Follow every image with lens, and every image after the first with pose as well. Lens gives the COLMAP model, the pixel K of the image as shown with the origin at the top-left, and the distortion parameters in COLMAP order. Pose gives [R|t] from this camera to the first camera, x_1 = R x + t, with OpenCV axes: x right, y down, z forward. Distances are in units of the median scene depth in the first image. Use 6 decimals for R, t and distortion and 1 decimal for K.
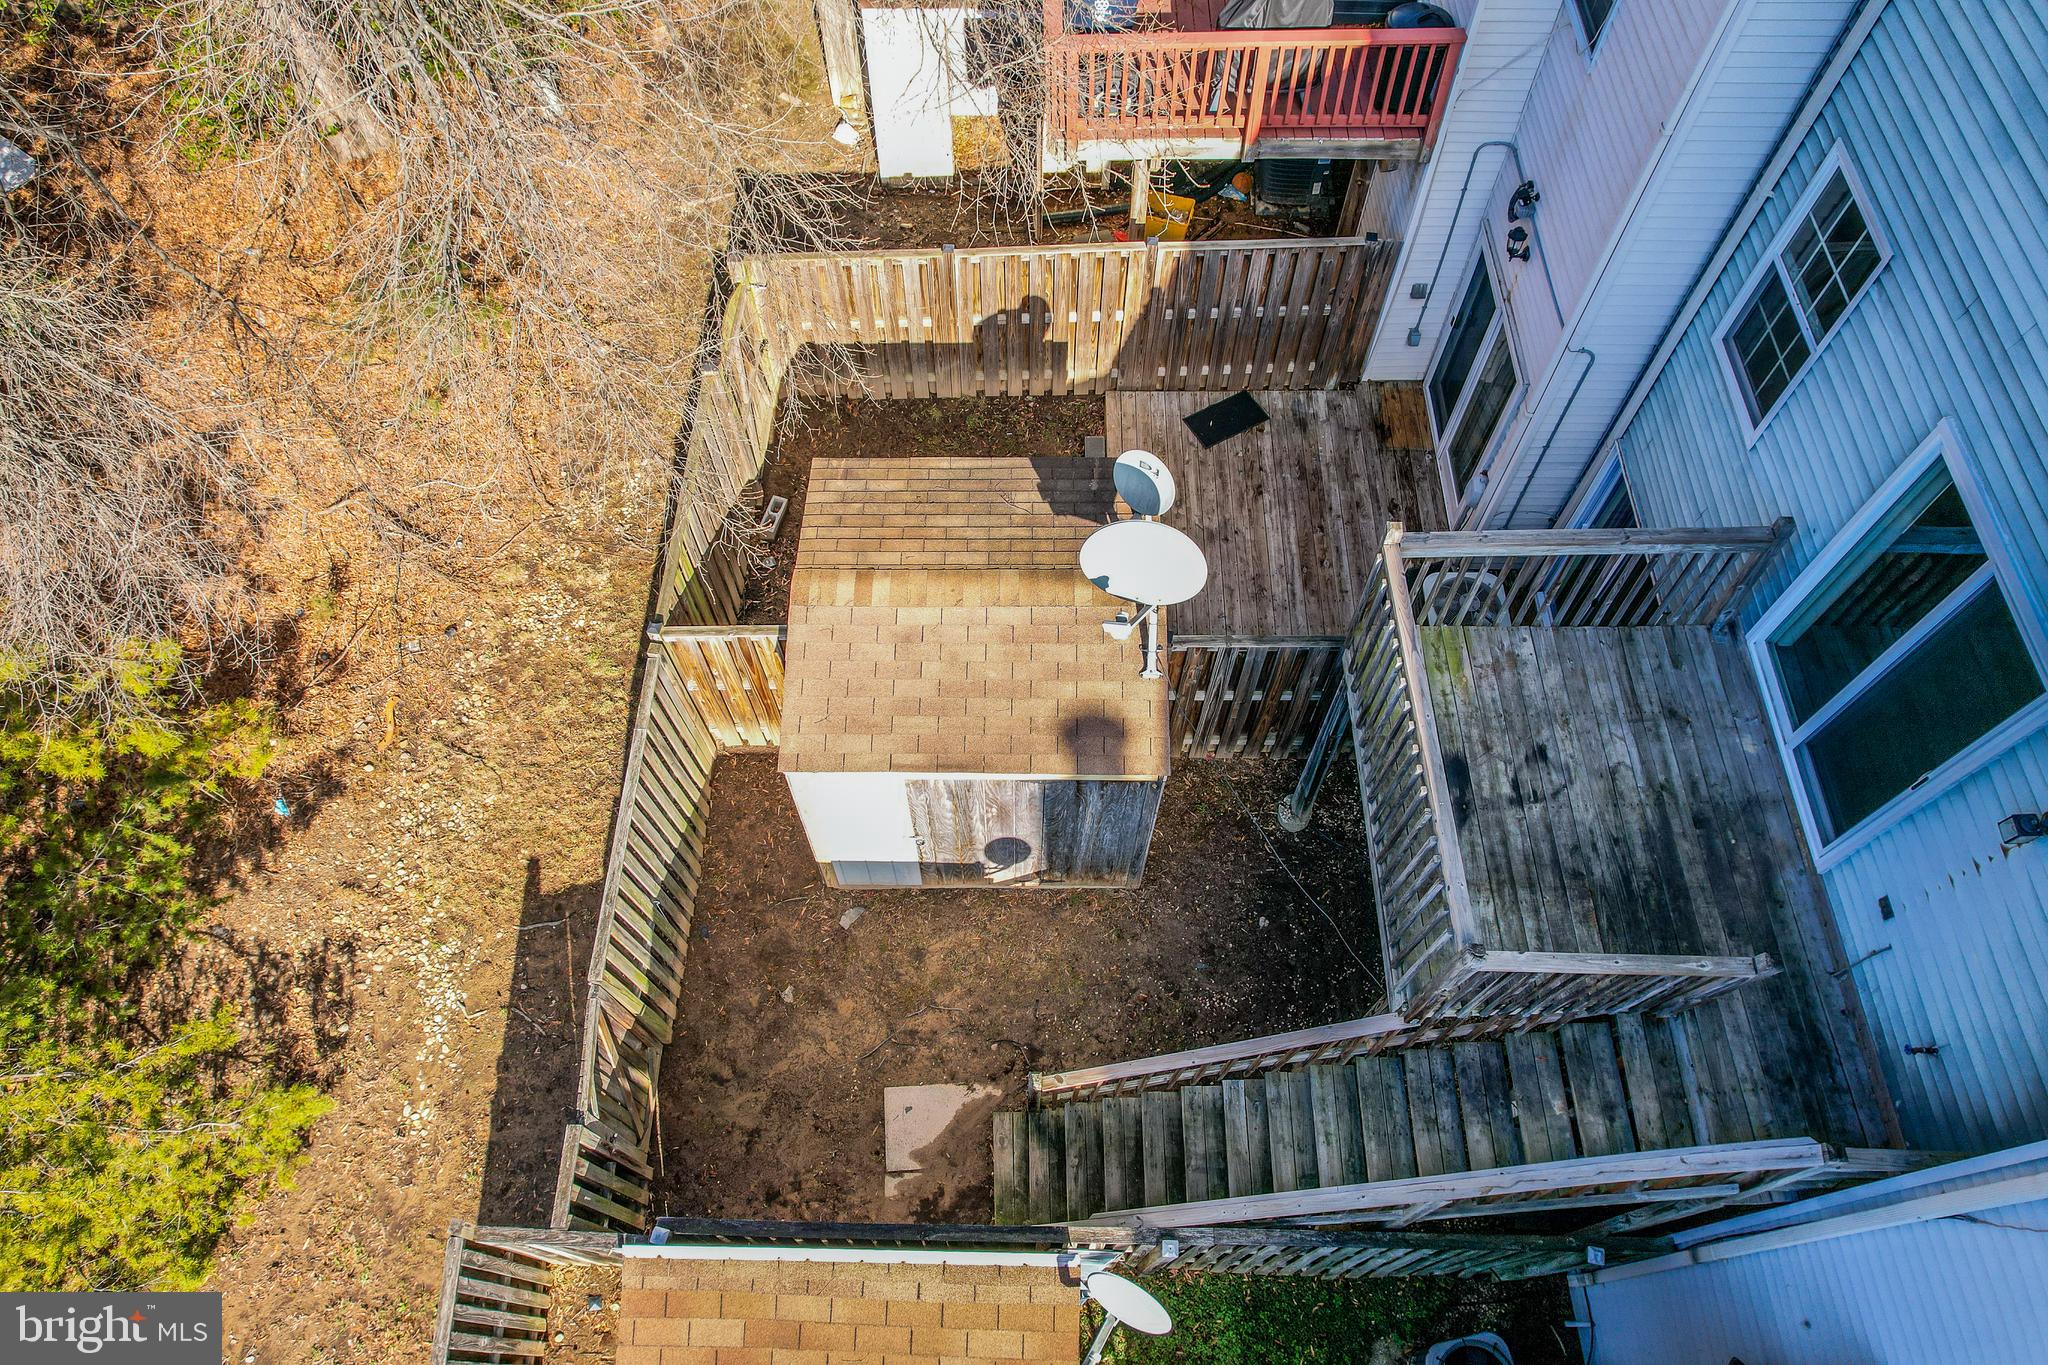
lens RADIAL K [[1296.9, 0, 1031.2], [0, 1296.9, 685.2], [0, 0, 1]] dist [-0.026299, -0.000210]
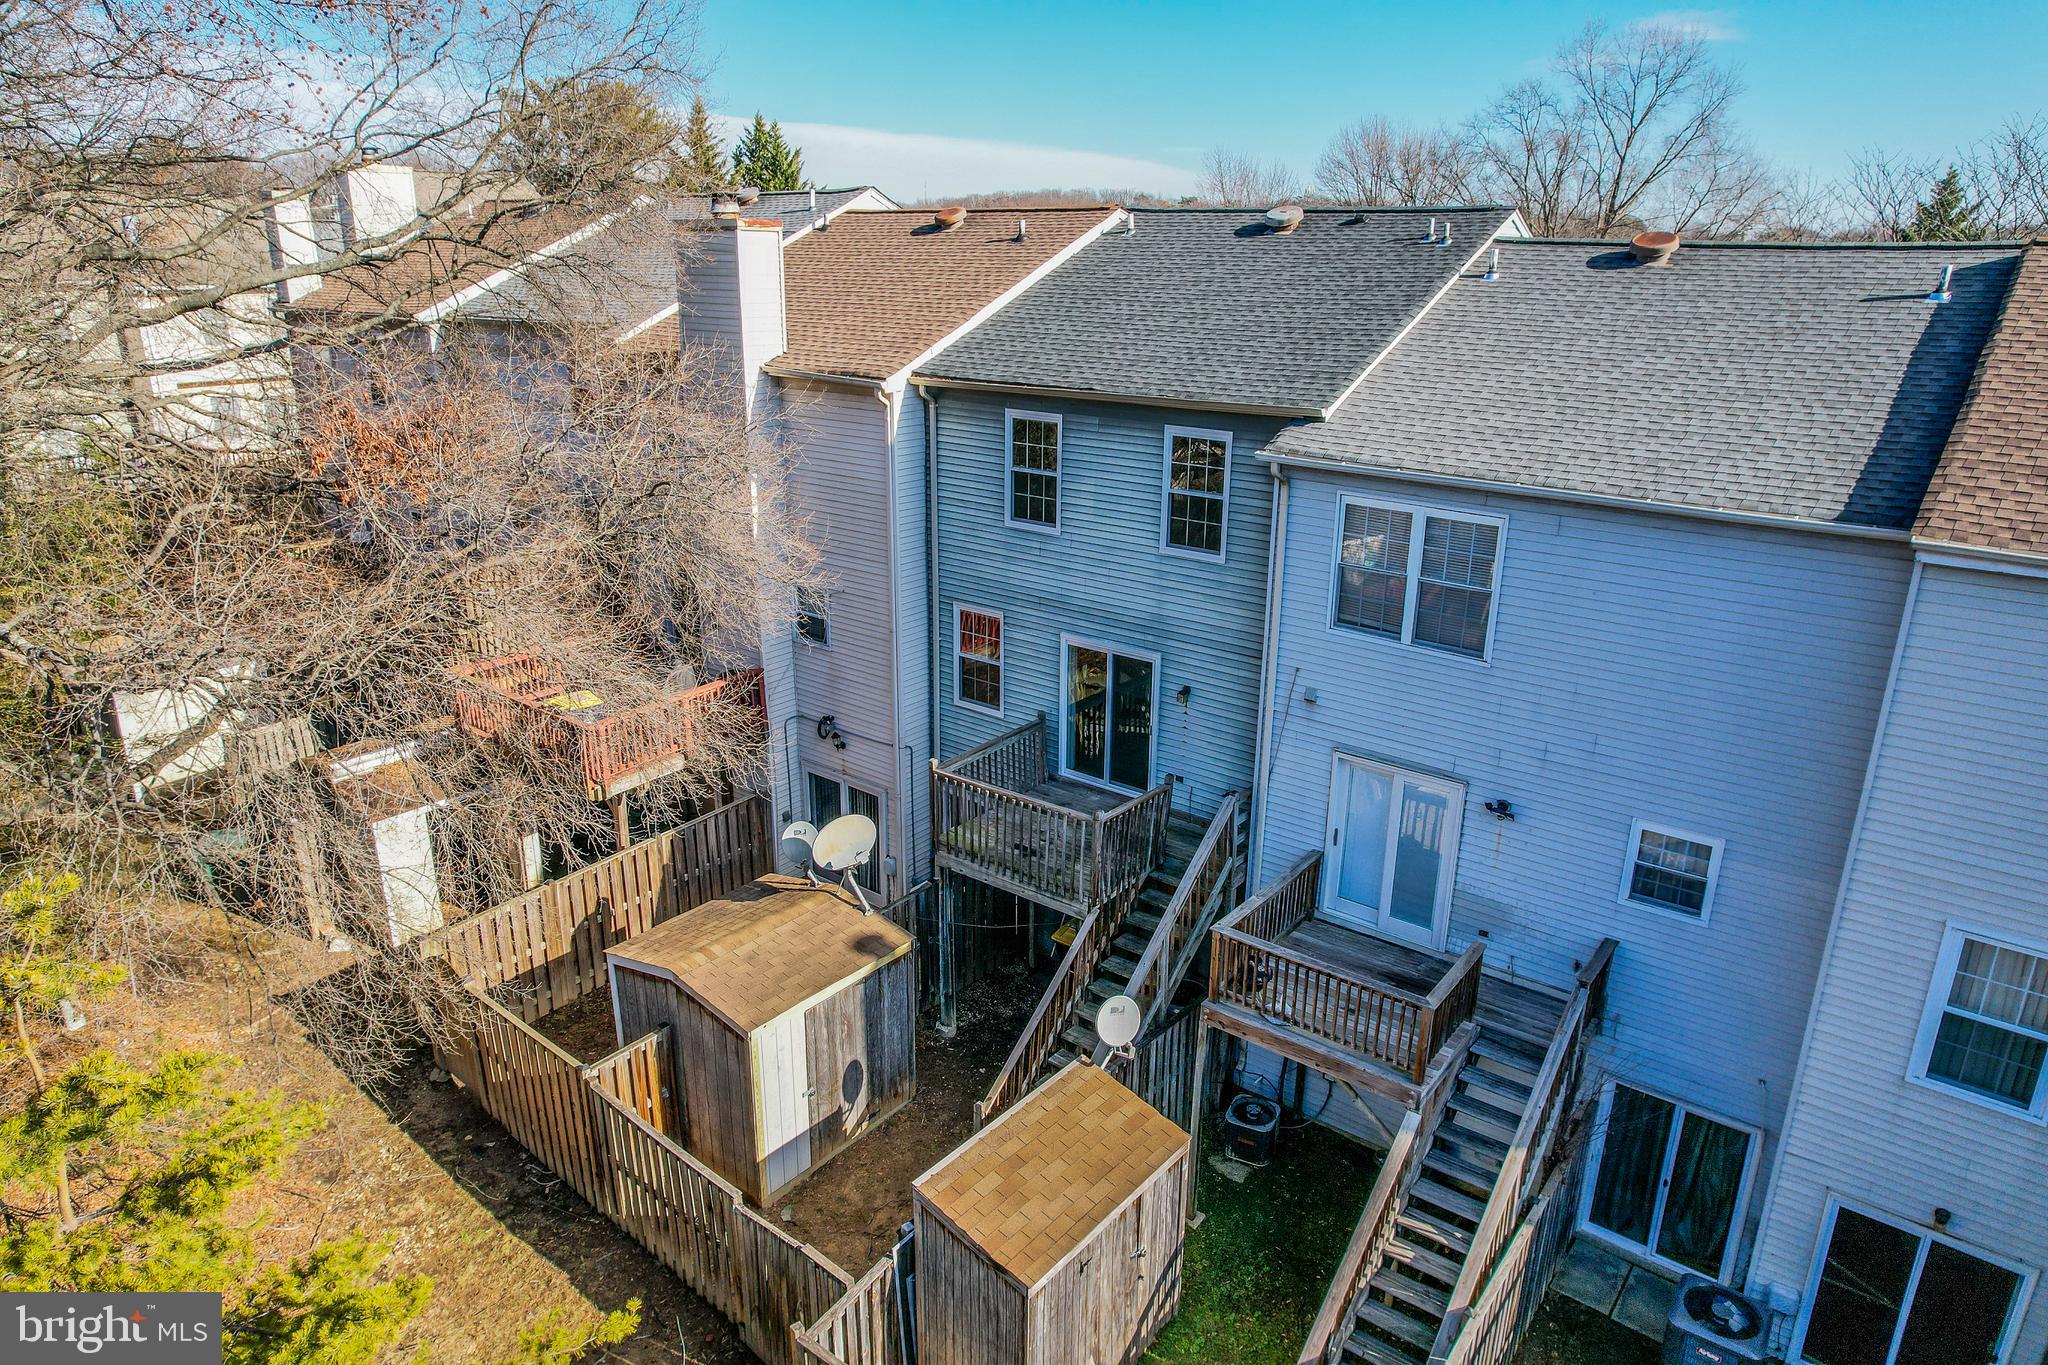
lens RADIAL K [[1296.9, 0, 1031.2], [0, 1296.9, 685.2], [0, 0, 1]] dist [-0.026299, -0.000210]
pose [[0.627955, -0.277164, 0.727222, -1.000565], [0.679644, 0.650546, -0.338931, 0.555903], [-0.379152, 0.707086, 0.596886, -0.402621]]
